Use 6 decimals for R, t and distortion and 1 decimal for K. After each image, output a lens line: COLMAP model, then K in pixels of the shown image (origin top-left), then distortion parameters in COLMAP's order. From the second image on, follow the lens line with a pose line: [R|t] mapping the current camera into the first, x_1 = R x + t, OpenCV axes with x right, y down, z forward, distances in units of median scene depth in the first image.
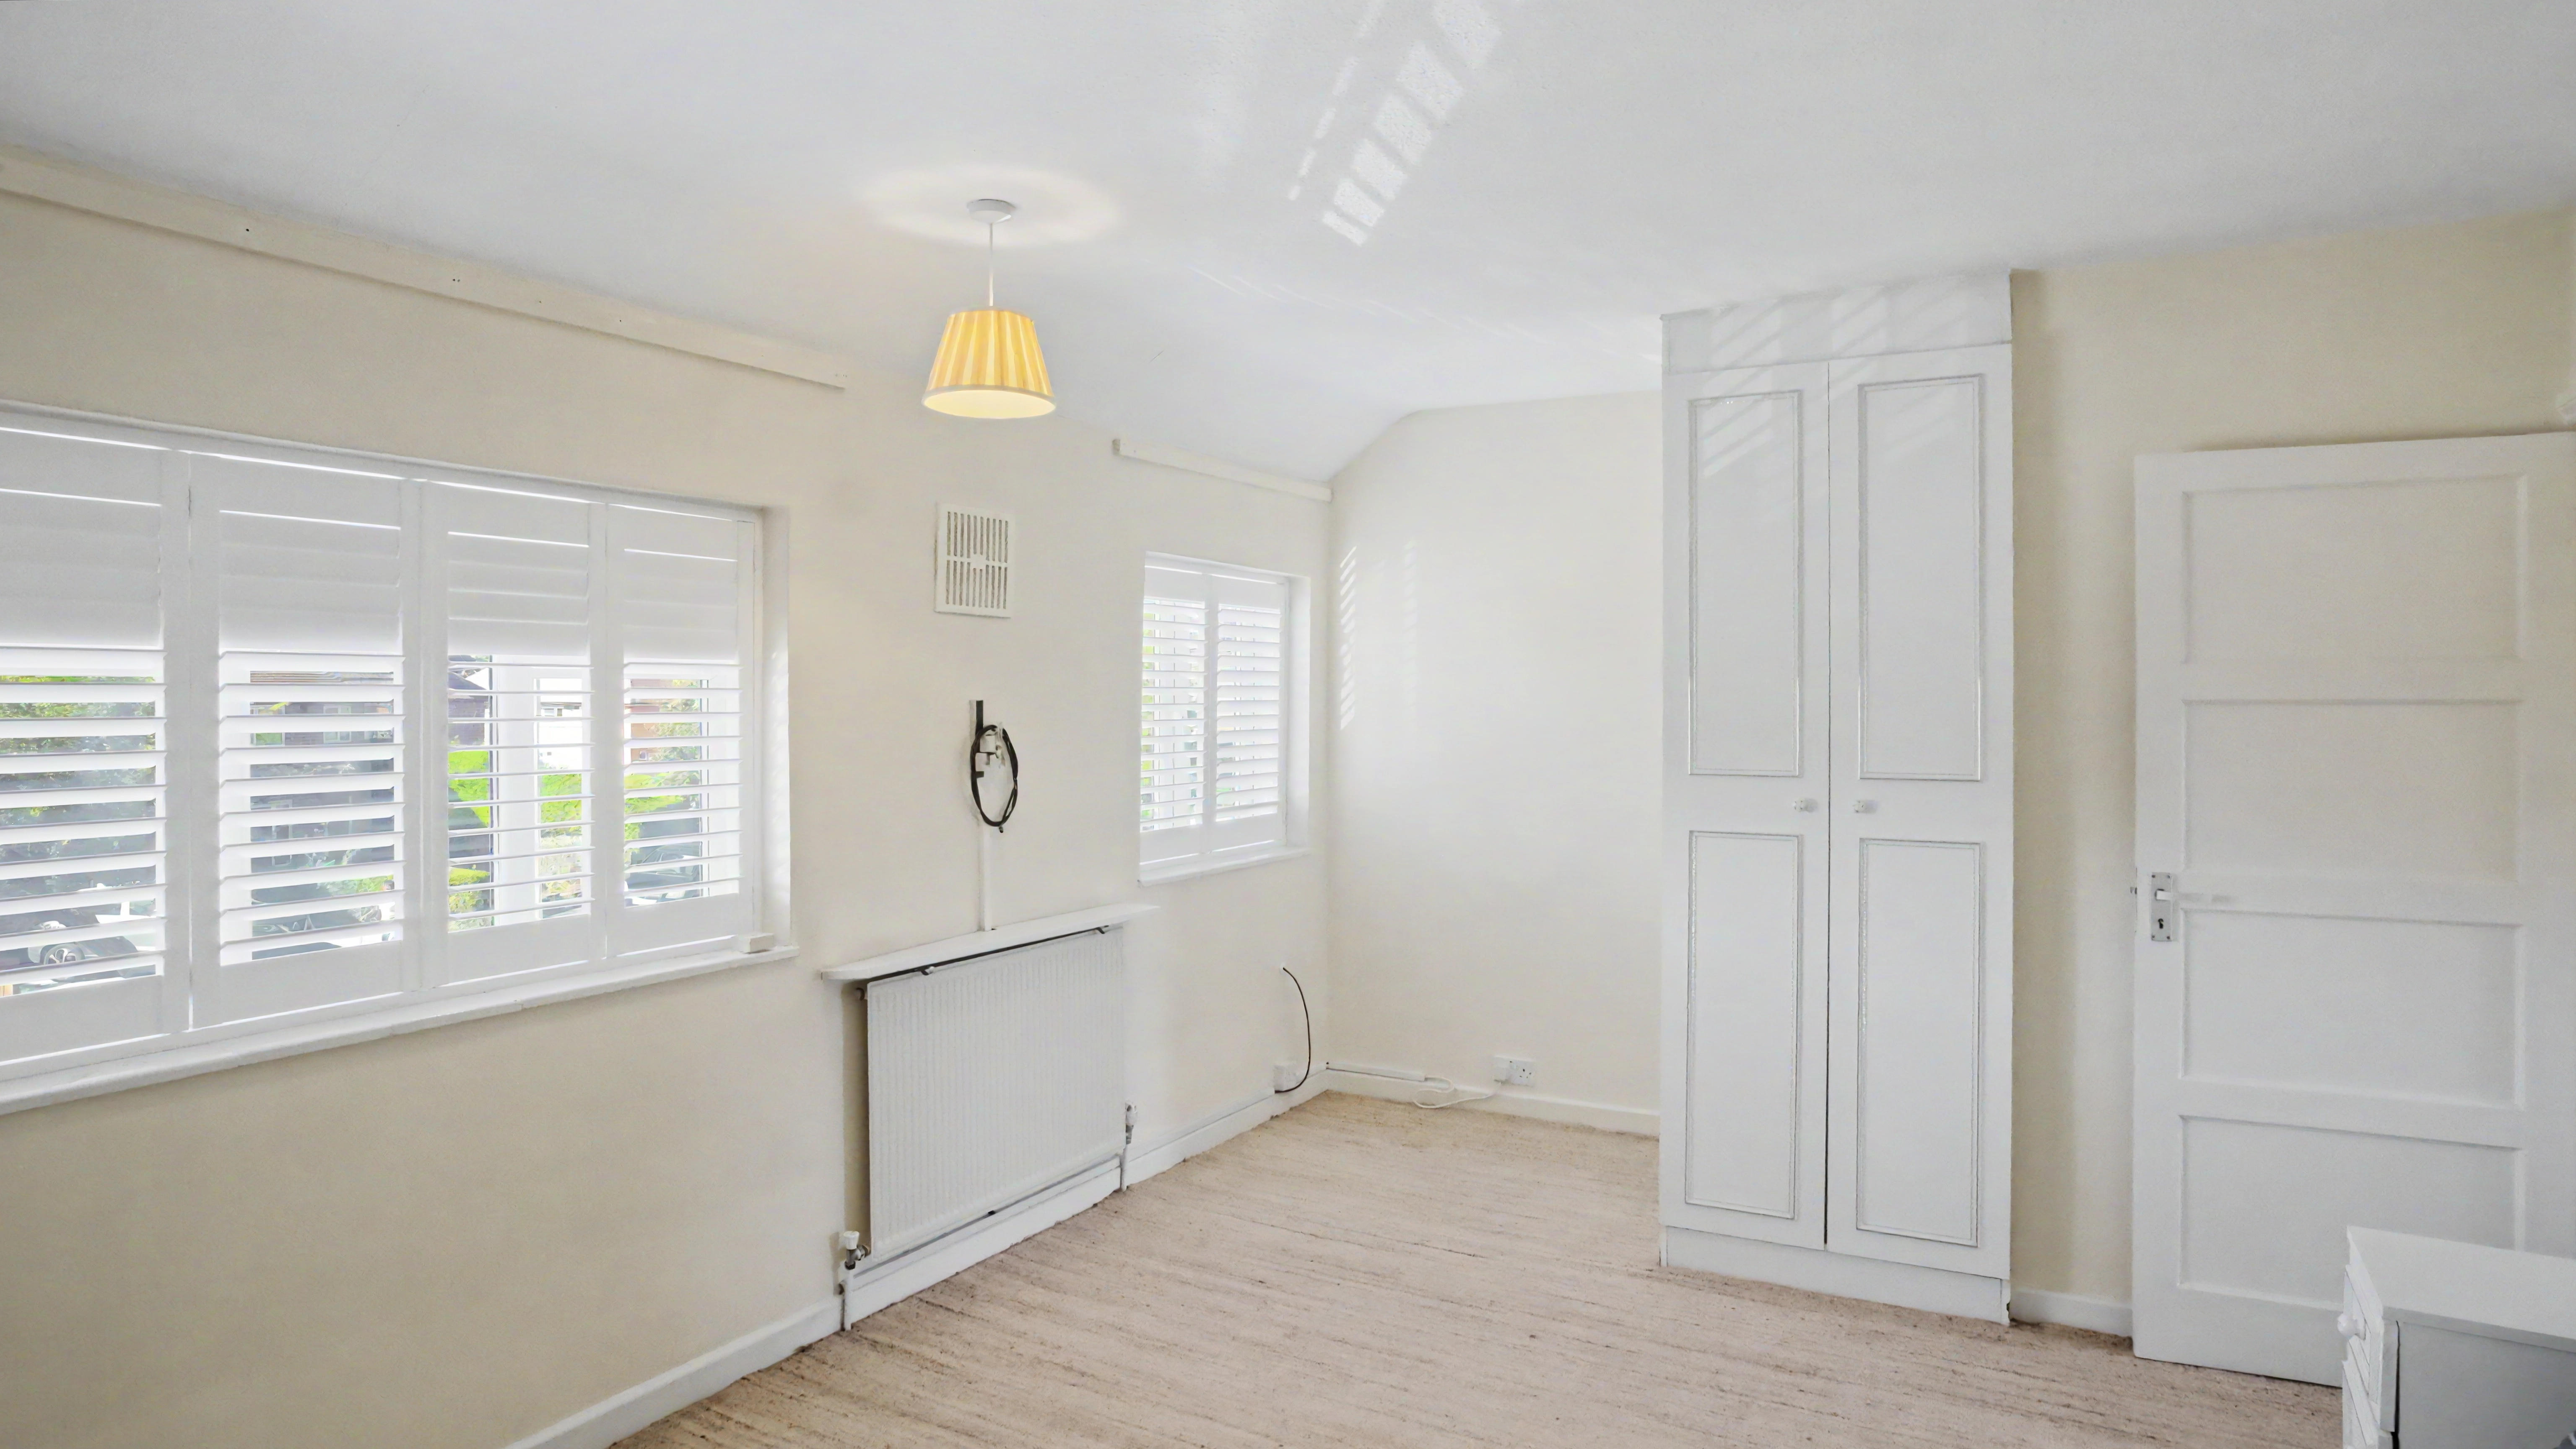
lens RADIAL K [[1458.9, 0, 1290.5], [0, 1458.9, 709.8], [0, 0, 1]] dist [-0.069740, 0.045367]
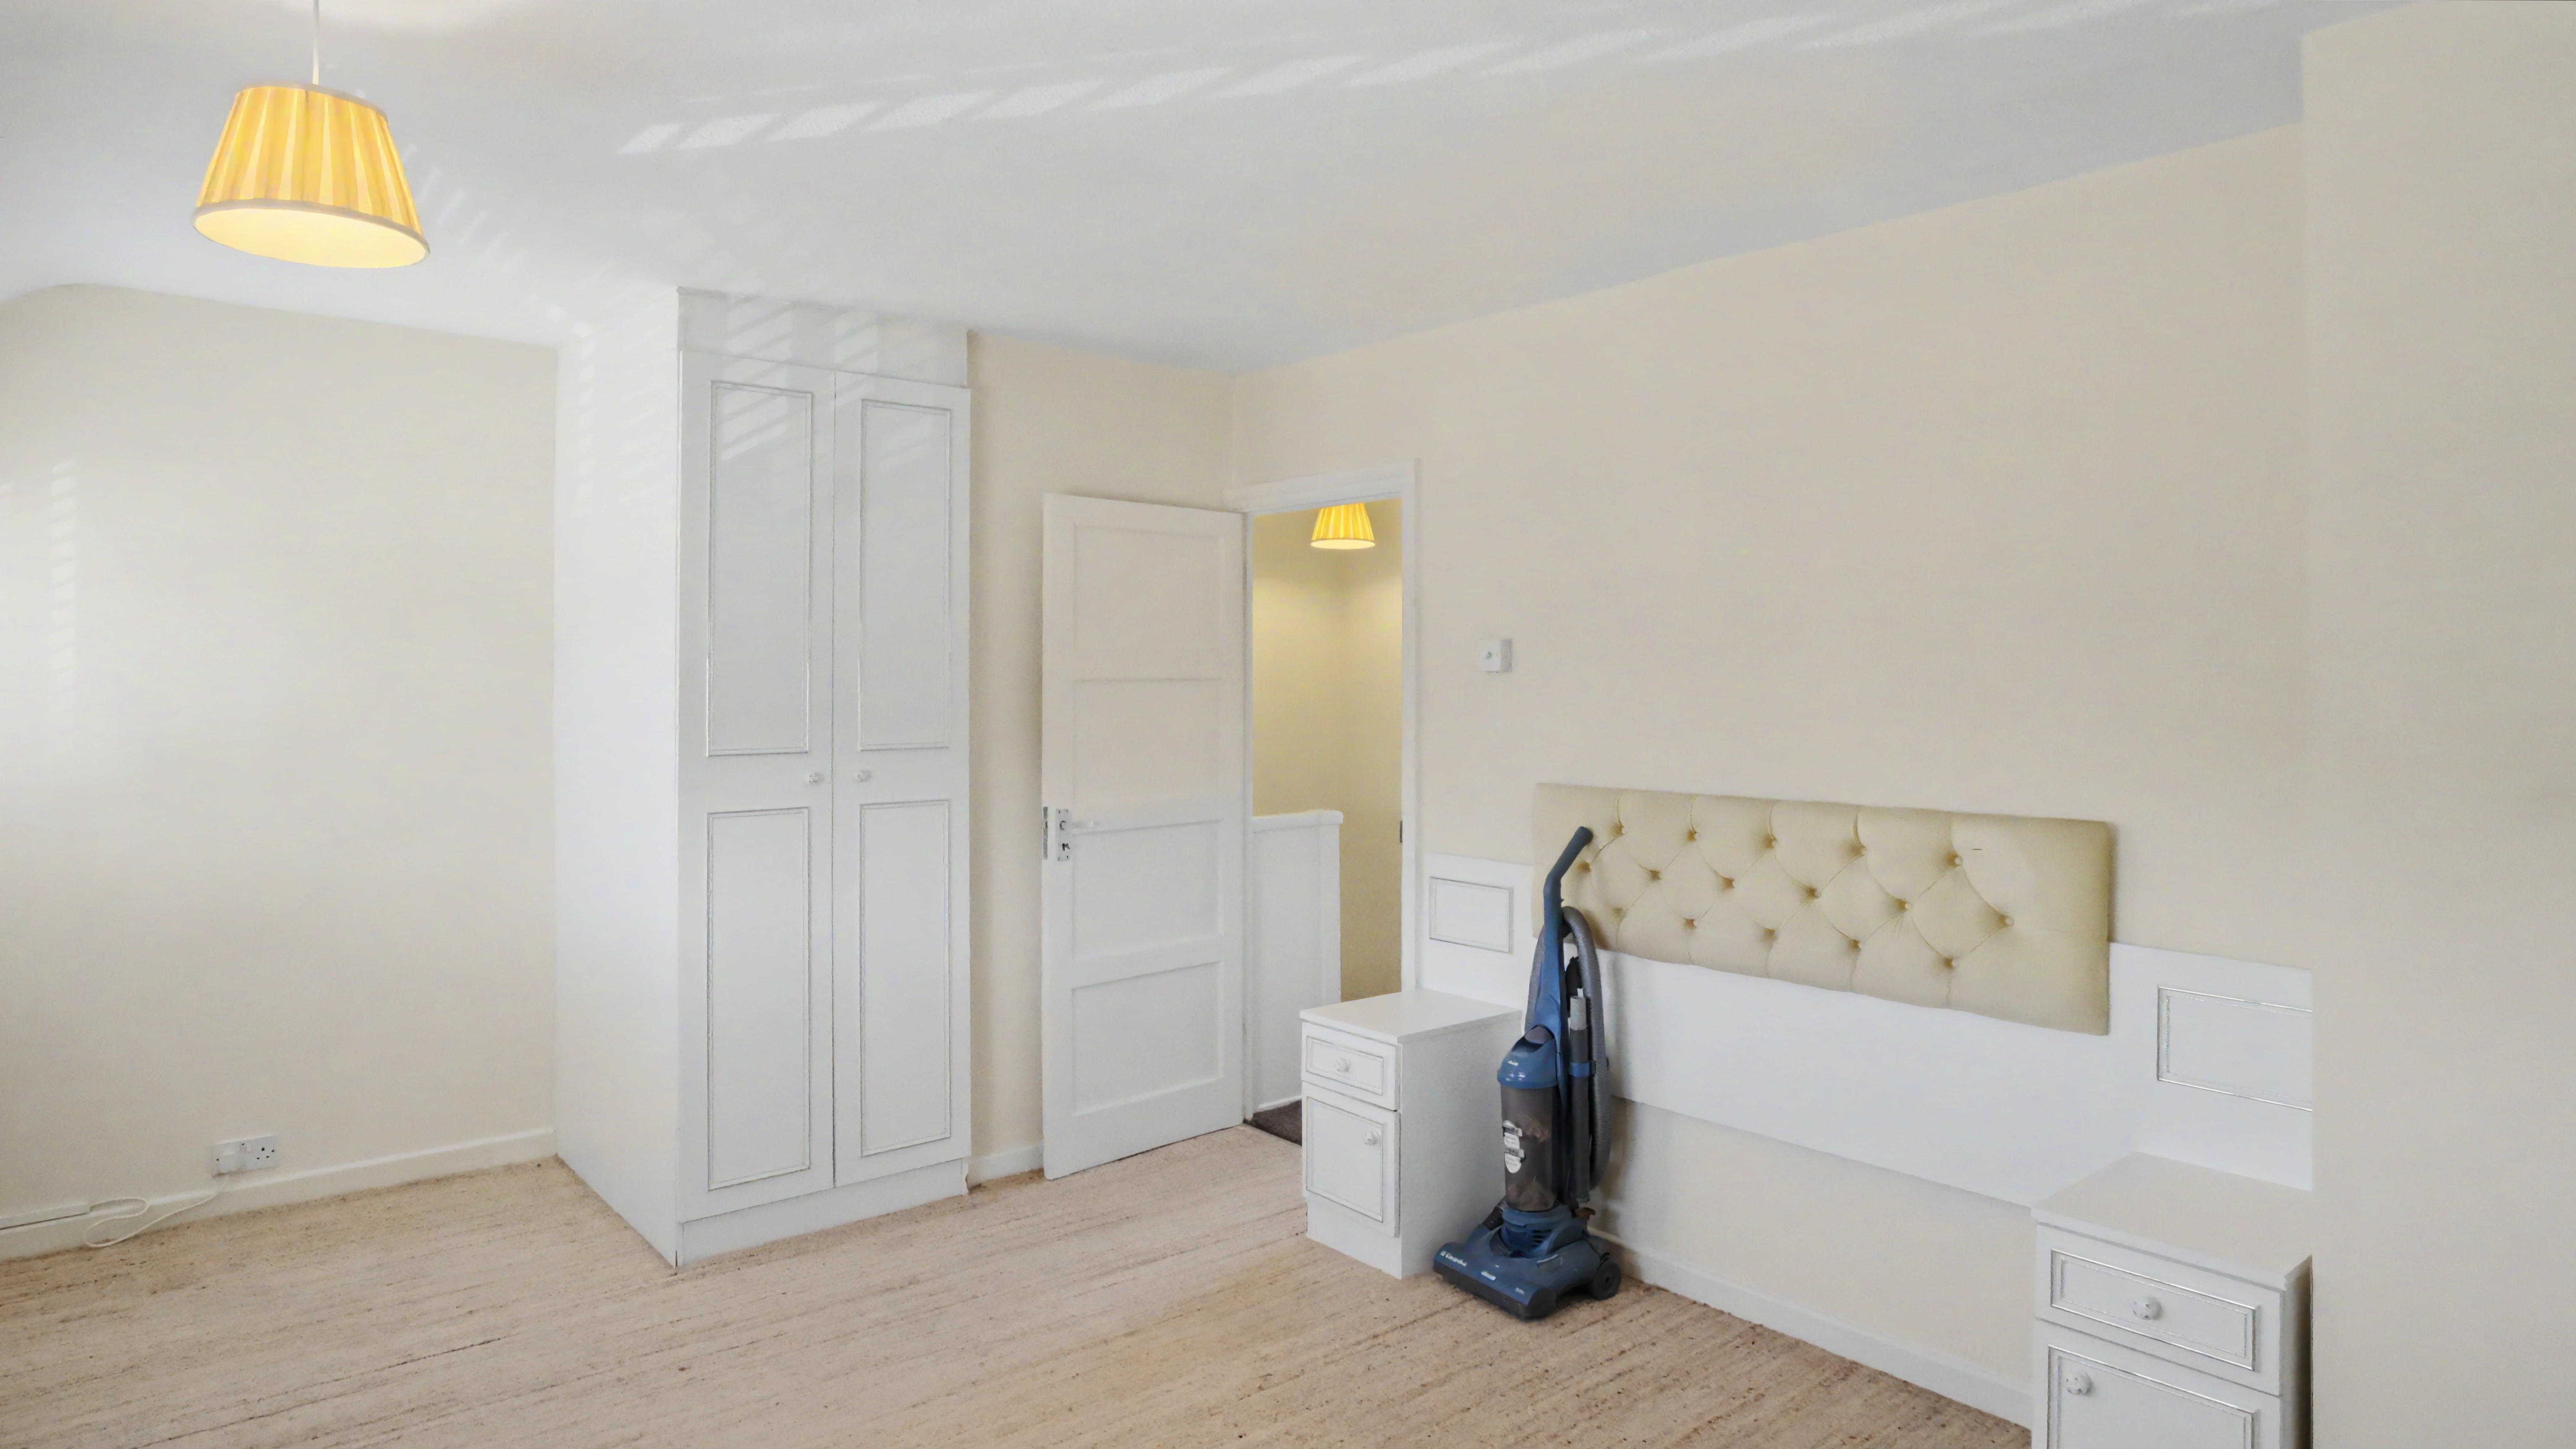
lens RADIAL K [[1448.9, 0, 1291.5], [0, 1448.9, 650.7], [0, 0, 1]] dist [-0.088241, 0.043074]
pose [[0.347839, 0.015263, 0.937430, -0.524129], [0.010488, 0.999742, -0.020169, -0.003869], [-0.937496, 0.016847, 0.347589, 0.297577]]
